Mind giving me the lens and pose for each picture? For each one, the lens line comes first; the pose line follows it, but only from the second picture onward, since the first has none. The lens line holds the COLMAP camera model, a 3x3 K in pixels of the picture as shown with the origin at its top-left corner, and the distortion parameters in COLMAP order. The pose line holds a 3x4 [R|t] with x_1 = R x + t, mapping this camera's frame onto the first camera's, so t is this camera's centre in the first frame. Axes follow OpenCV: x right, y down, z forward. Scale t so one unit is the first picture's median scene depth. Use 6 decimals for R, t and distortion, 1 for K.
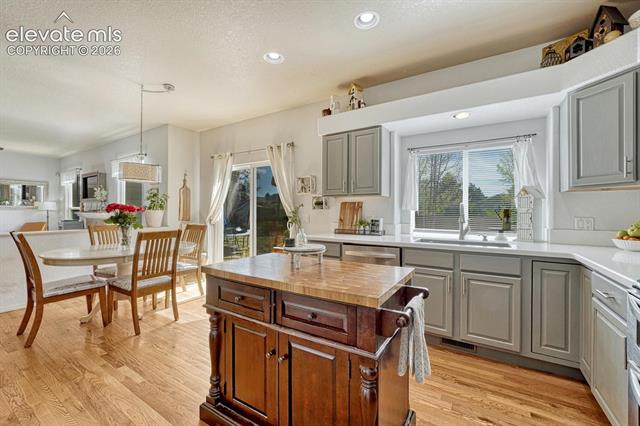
lens RADIAL K [[264.8, 0, 320.0], [0, 264.8, 213.0], [0, 0, 1]] dist [-0.000379, -0.000043]
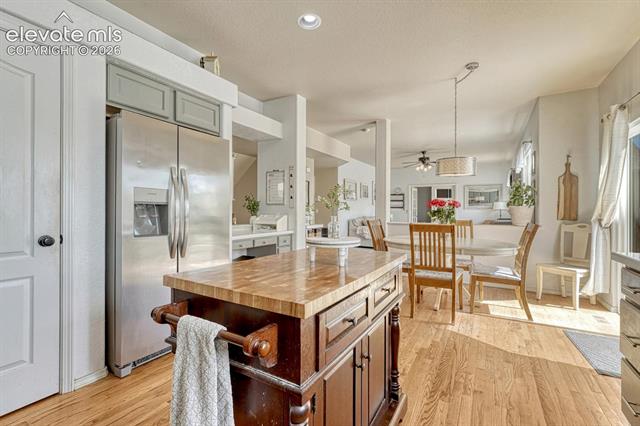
lens RADIAL K [[277.3, 0, 320.0], [0, 277.3, 213.0], [0, 0, 1]] dist [-0.000384, 0.000026]
pose [[0.038670, 0.009600, -0.999206, 0.350969], [-0.008965, 0.999917, 0.009260, 0.015207], [0.999212, 0.008600, 0.038753, 0.457313]]
